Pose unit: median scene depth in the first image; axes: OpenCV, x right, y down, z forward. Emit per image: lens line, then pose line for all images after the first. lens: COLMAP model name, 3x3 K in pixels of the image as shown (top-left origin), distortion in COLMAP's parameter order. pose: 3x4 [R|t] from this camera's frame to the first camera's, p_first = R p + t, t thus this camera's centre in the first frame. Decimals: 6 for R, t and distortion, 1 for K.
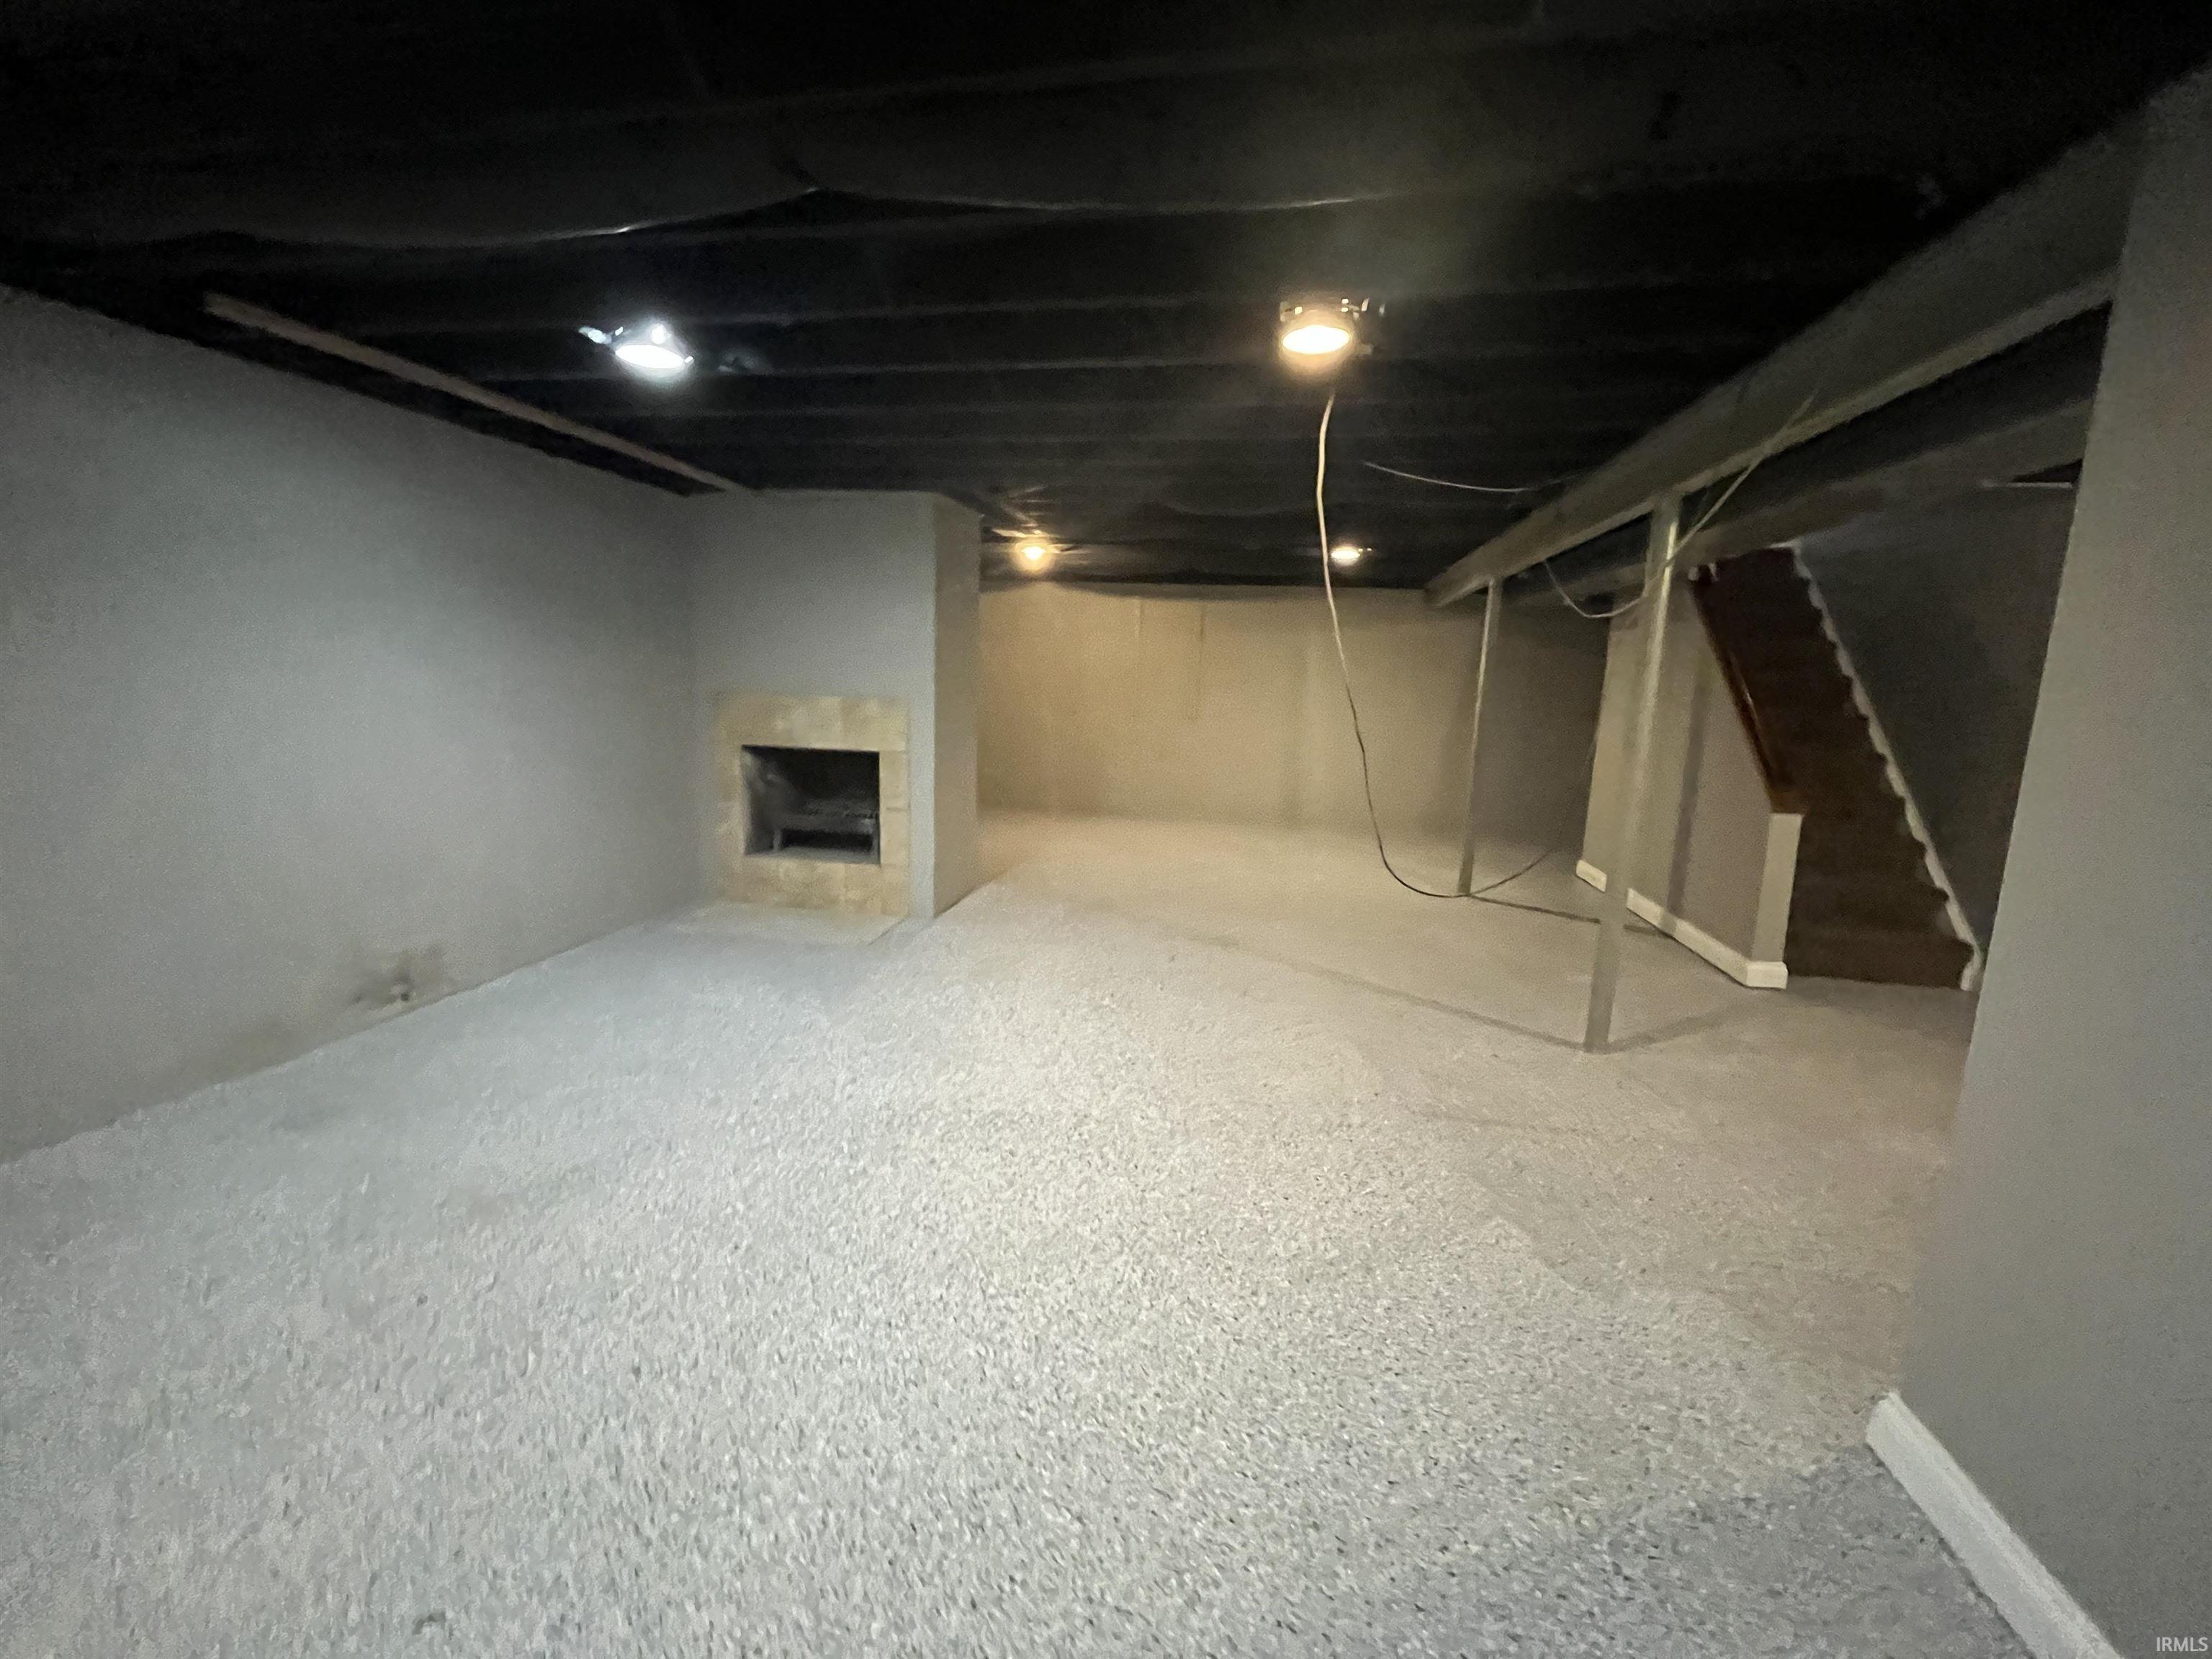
lens RADIAL K [[882.4, 0, 1106.0], [0, 882.4, 829.5], [0, 0, 1]] dist [0.001219, 0.000465]
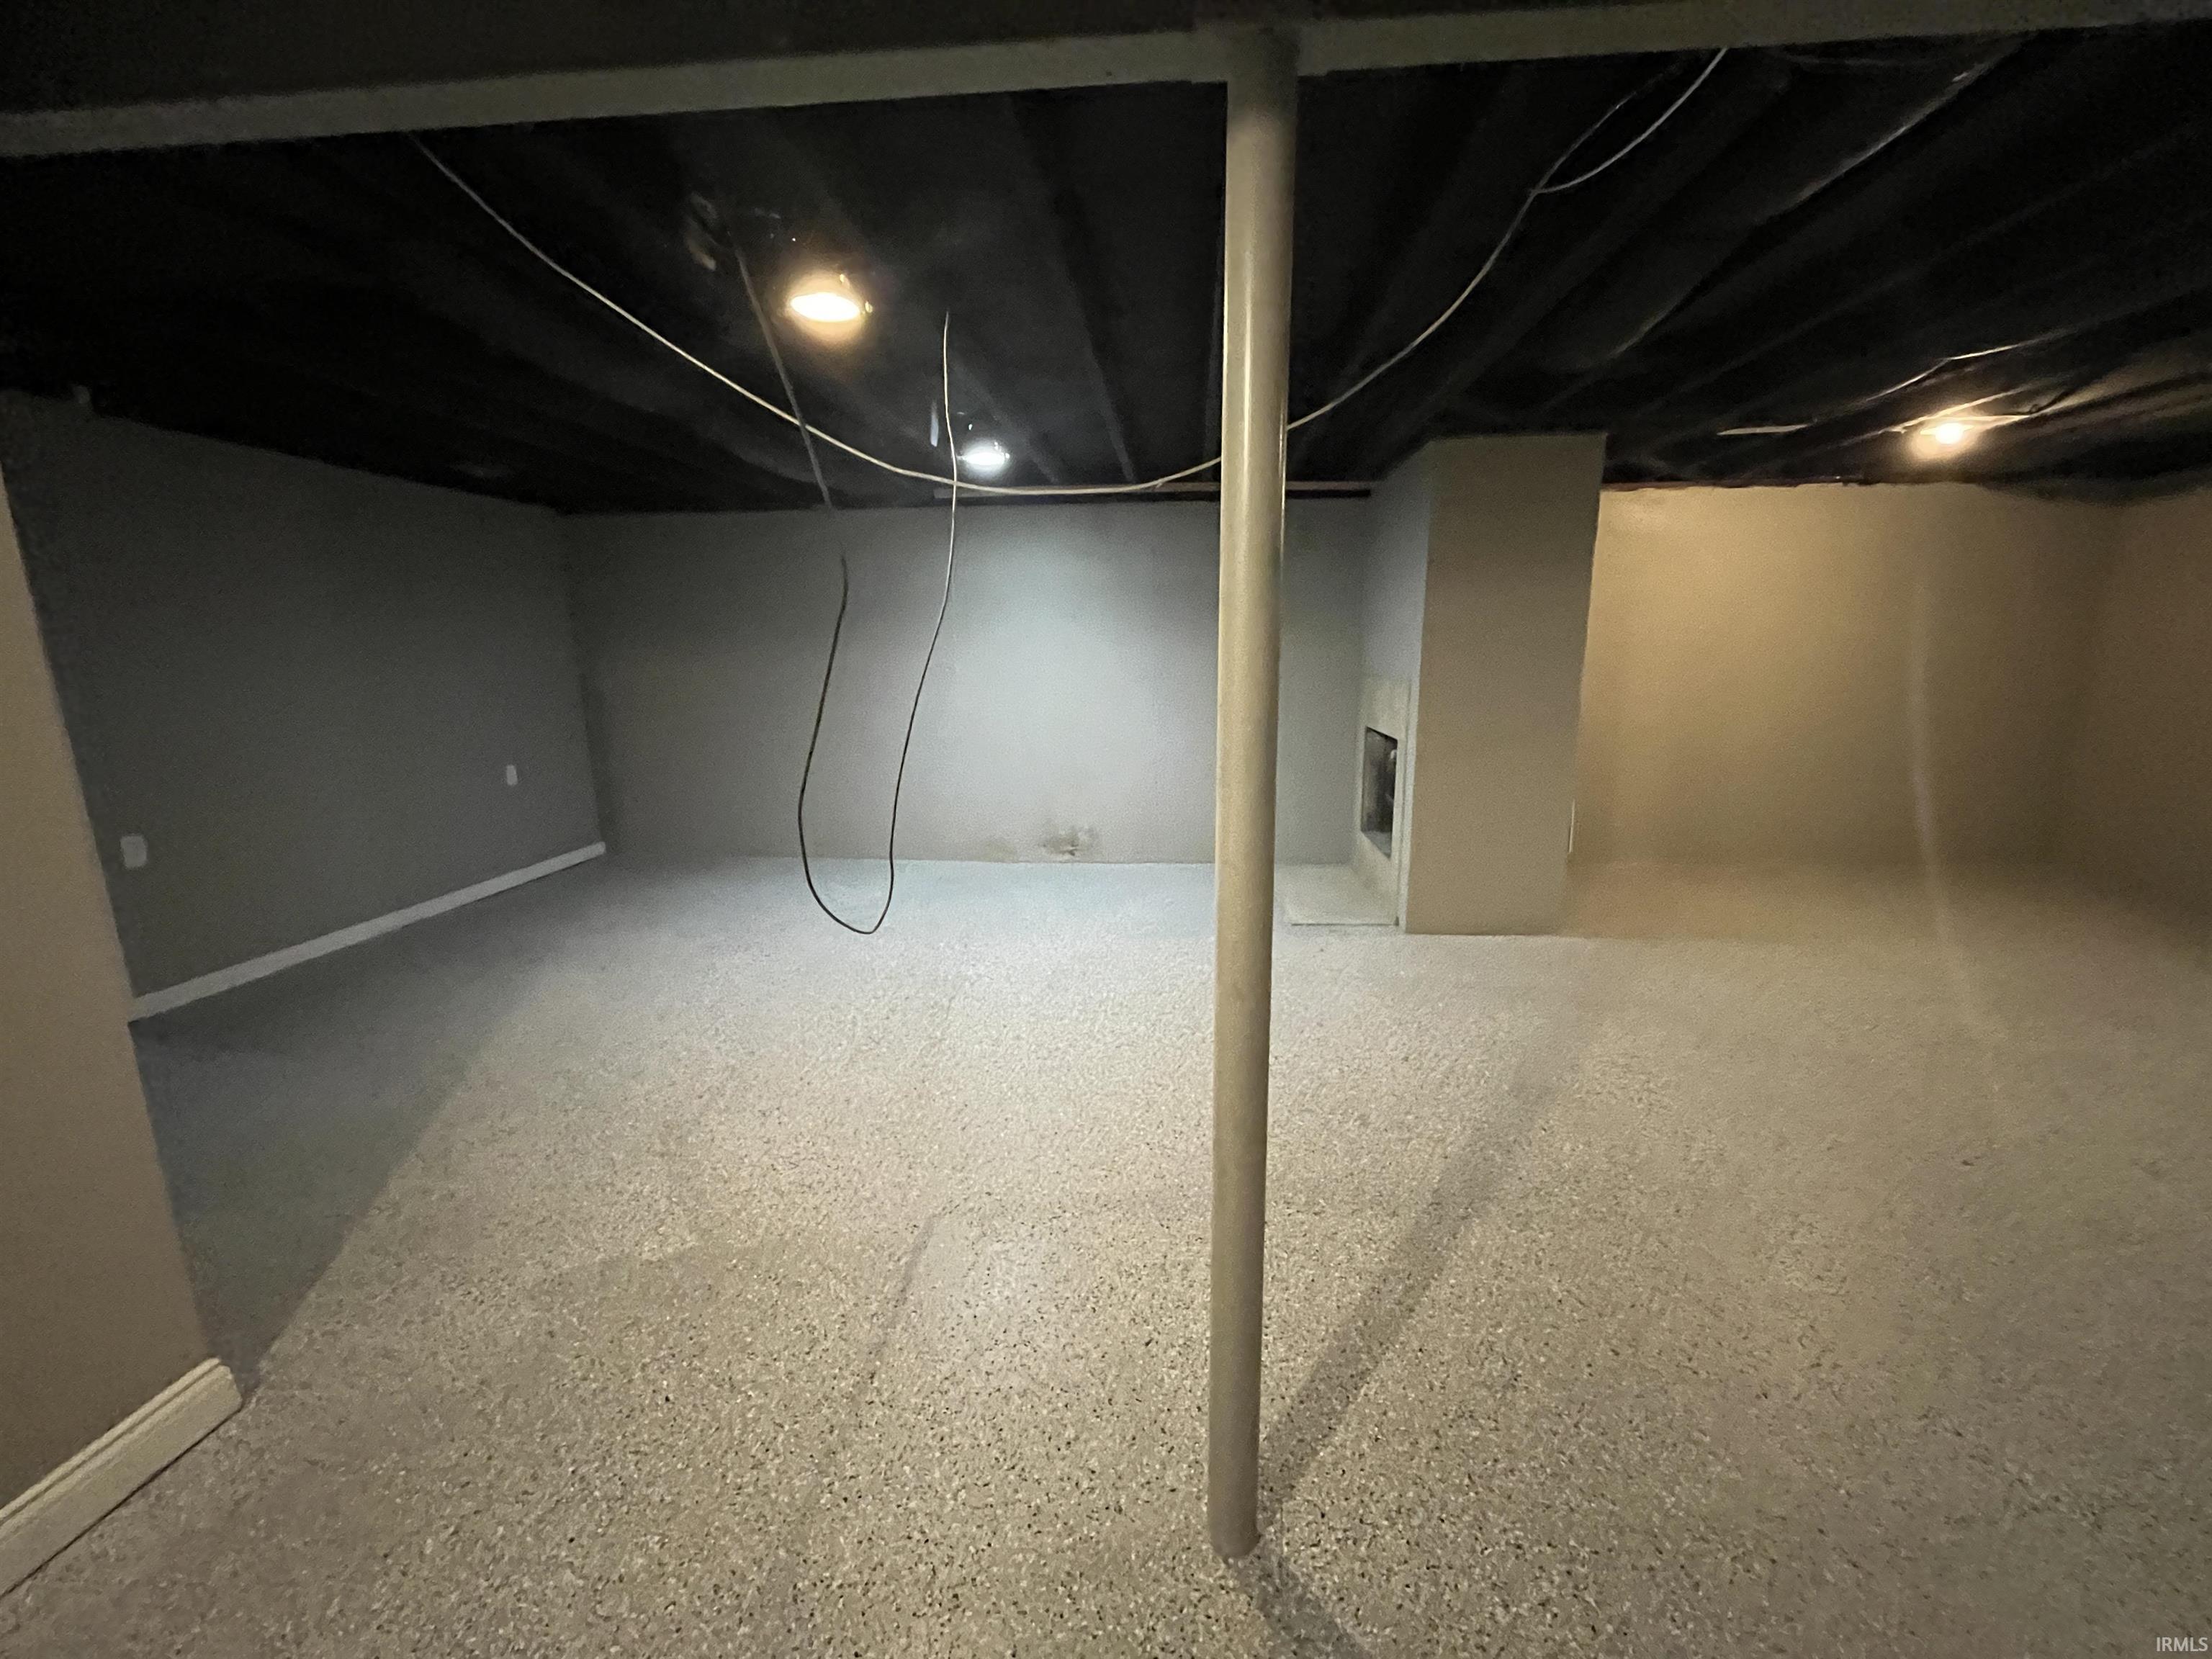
lens RADIAL K [[932.4, 0, 1106.0], [0, 932.4, 829.5], [0, 0, 1]] dist [0.000771, 0.000145]
pose [[0.087608, 0.156513, -0.983783, 0.933118], [-0.158708, 0.977159, 0.141326, -0.112293], [0.983431, 0.143753, 0.110447, 0.869840]]
